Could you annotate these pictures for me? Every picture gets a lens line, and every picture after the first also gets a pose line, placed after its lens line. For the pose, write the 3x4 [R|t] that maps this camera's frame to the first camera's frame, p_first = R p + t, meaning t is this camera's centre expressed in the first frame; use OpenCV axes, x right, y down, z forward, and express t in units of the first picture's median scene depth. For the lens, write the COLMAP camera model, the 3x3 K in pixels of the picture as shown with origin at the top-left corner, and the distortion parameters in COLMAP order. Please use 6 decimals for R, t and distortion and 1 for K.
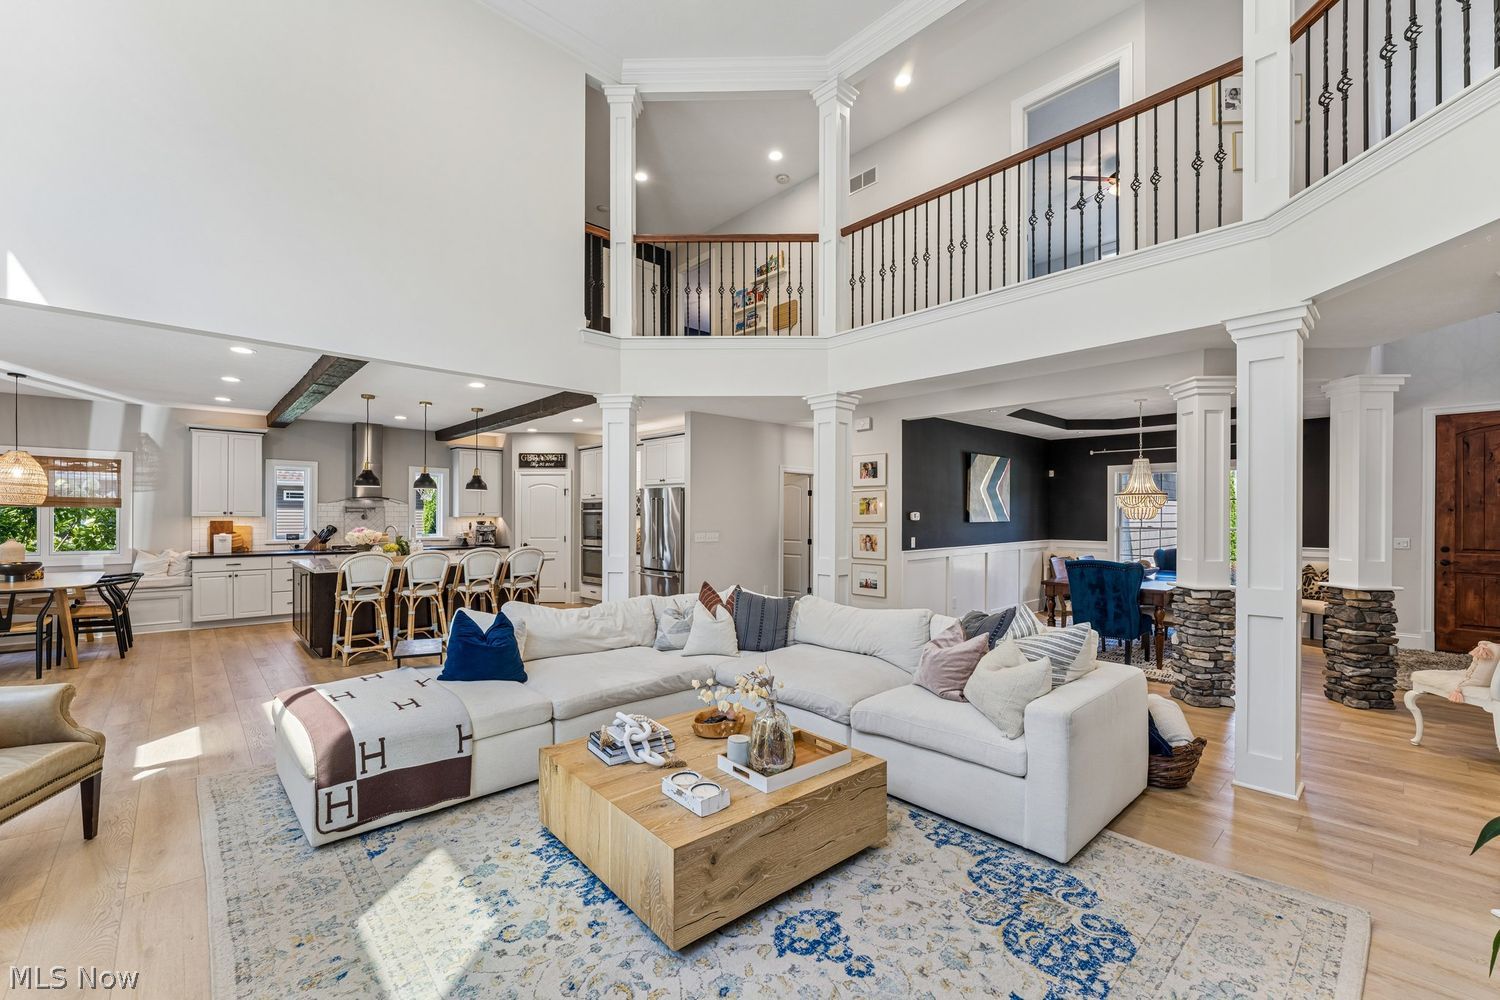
lens RADIAL K [[602.7, 0, 727.3], [0, 602.7, 517.7], [0, 0, 1]] dist [-0.004683, -0.000414]
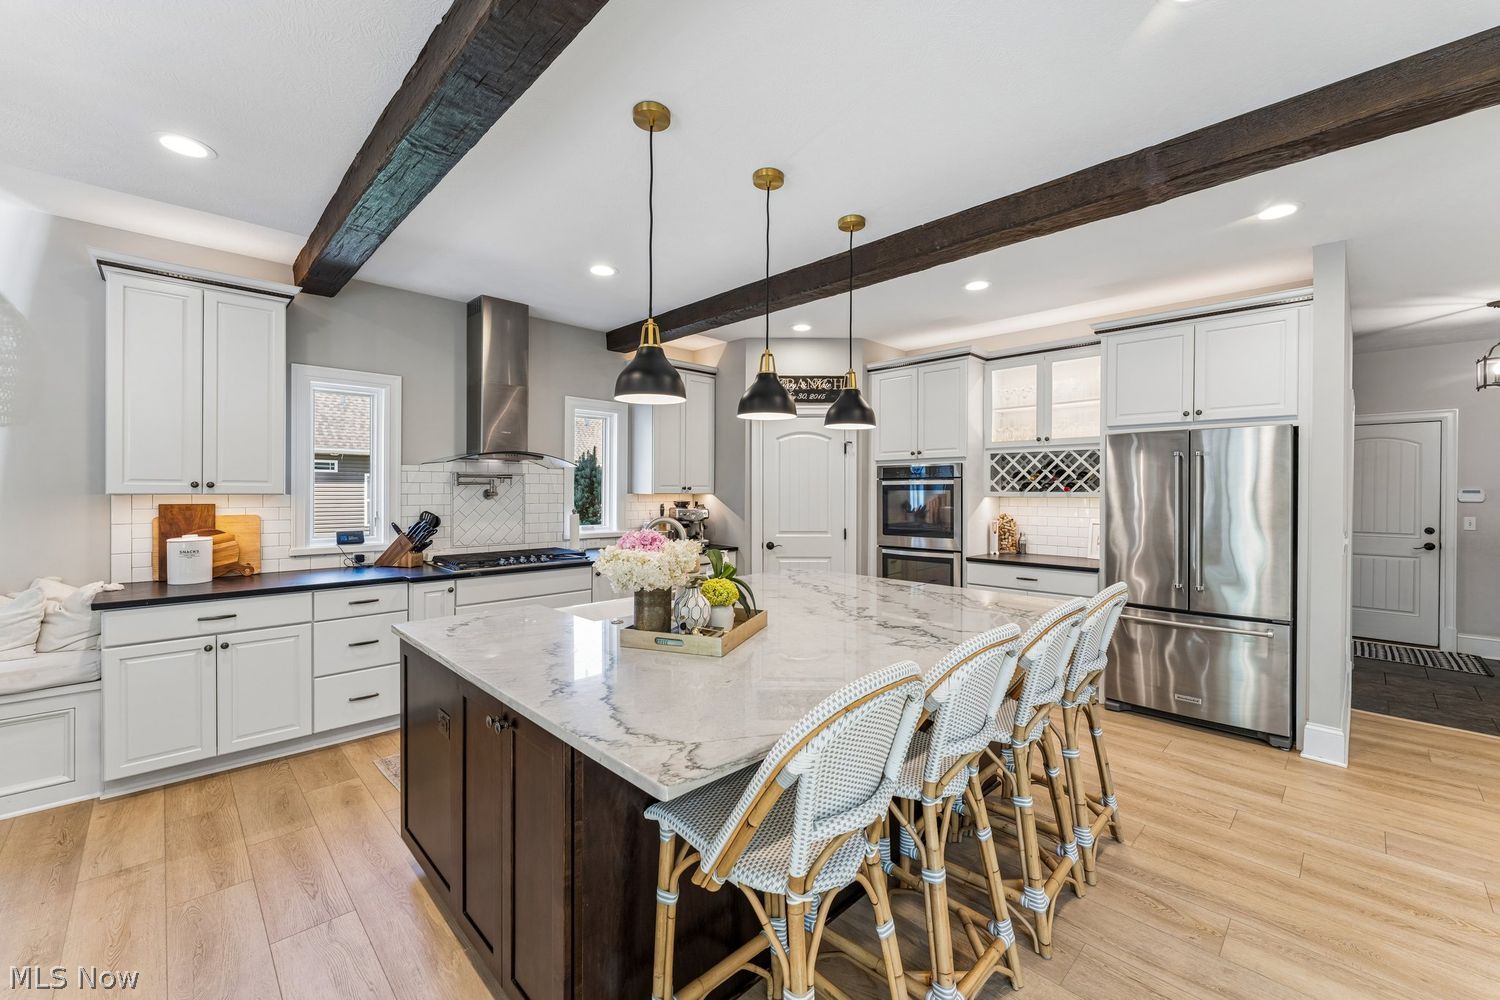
lens RADIAL K [[602.7, 0, 740.0], [0, 602.7, 493.5], [0, 0, 1]] dist [-0.004683, -0.000414]
pose [[0.999632, -0.000373, 0.027141, -0.460944], [0.000364, 1.000000, 0.000324, -0.002049], [-0.027141, -0.000314, 0.999632, 0.561725]]
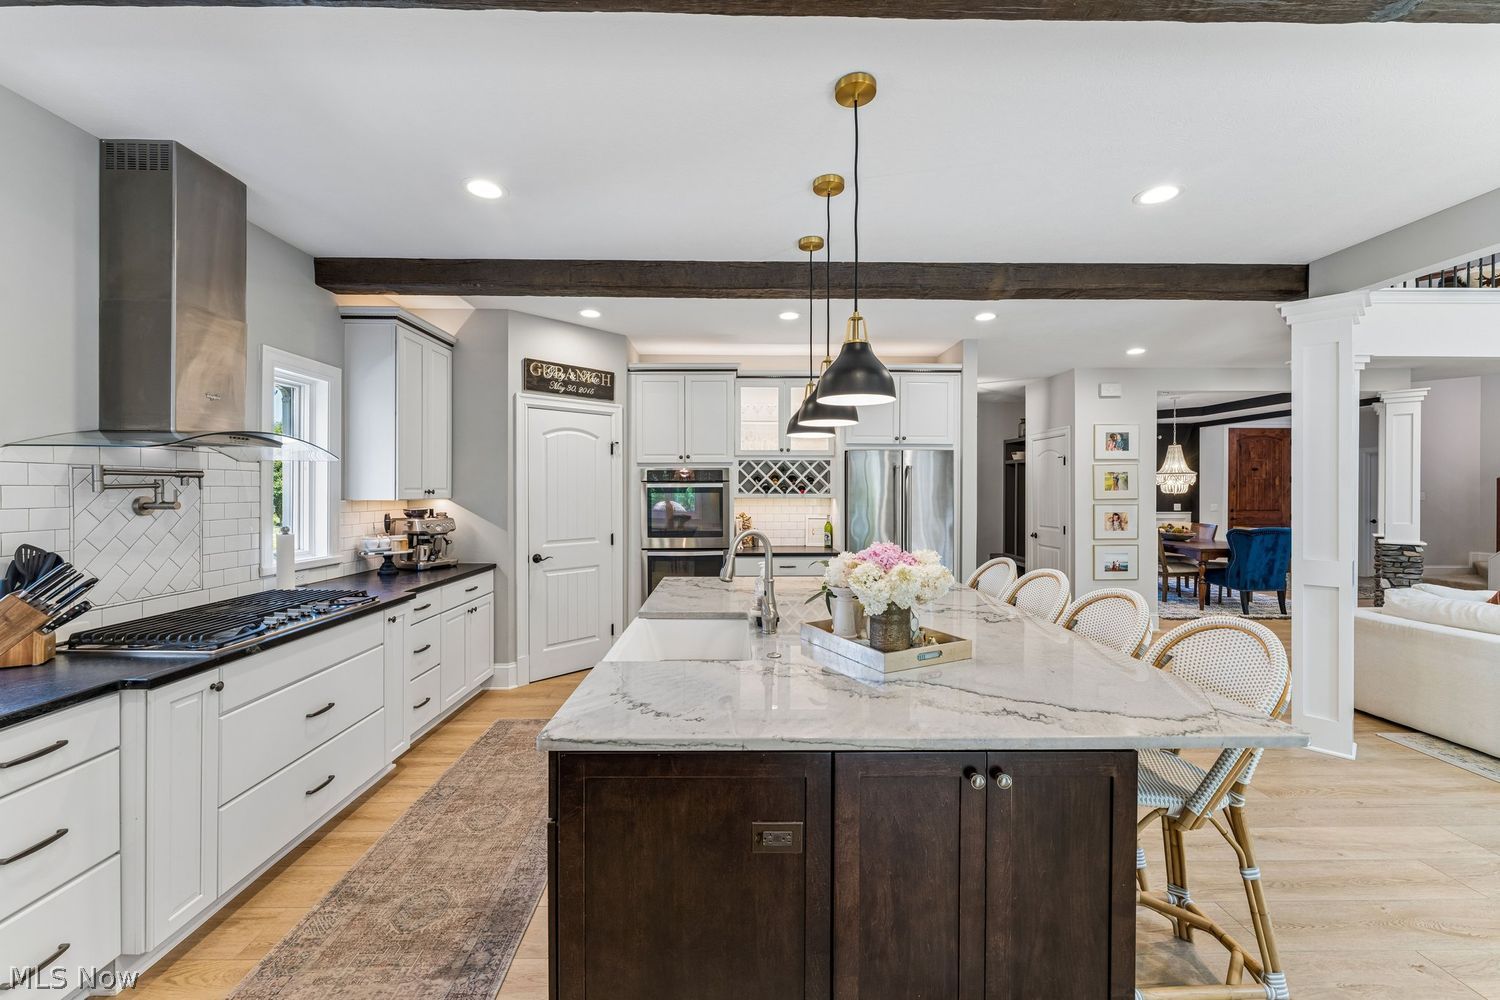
lens RADIAL K [[602.7, 0, 748.2], [0, 602.7, 493.9], [0, 0, 1]] dist [-0.004683, -0.000414]
pose [[0.666068, -0.008386, 0.745844, -0.699840], [0.005965, 0.999965, 0.005915, -0.007413], [-0.745867, 0.000509, 0.666095, 0.696850]]
